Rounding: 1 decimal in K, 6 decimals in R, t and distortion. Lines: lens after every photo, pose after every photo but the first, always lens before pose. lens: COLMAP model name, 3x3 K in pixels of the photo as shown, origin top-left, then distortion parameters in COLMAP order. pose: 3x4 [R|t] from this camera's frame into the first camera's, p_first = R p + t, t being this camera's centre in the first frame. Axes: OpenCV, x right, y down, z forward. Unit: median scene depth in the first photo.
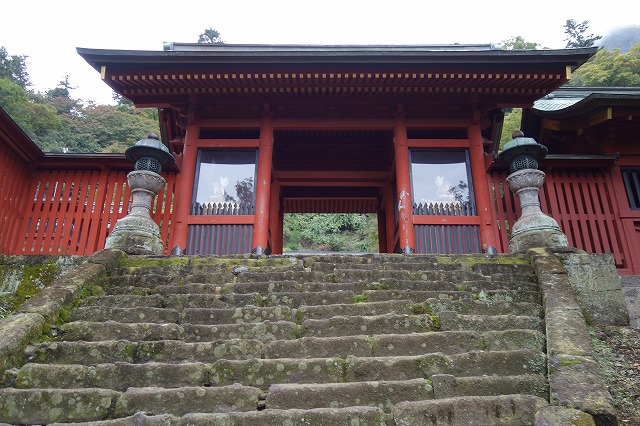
lens RADIAL K [[500.8, 0, 320.0], [0, 500.8, 213.0], [0, 0, 1]] dist [-0.140125, 0.000099]
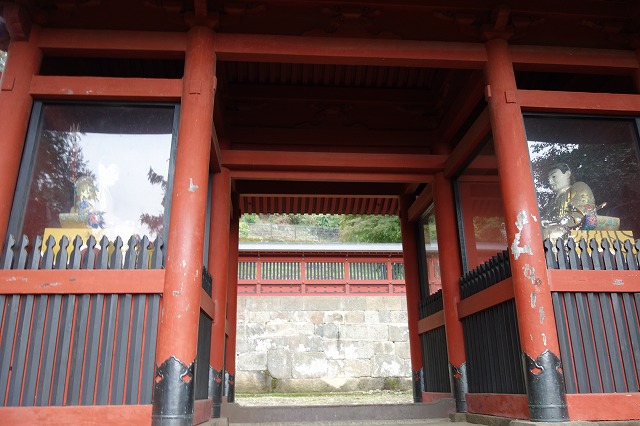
lens RADIAL K [[509.6, 0, 320.0], [0, 509.6, 213.0], [0, 0, 1]] dist [-0.048324, -0.000016]
pose [[0.996207, 0.009260, 0.086521, -0.041729], [-0.015257, 0.997506, 0.068909, -0.066467], [-0.085667, -0.069967, 0.993864, 0.558856]]
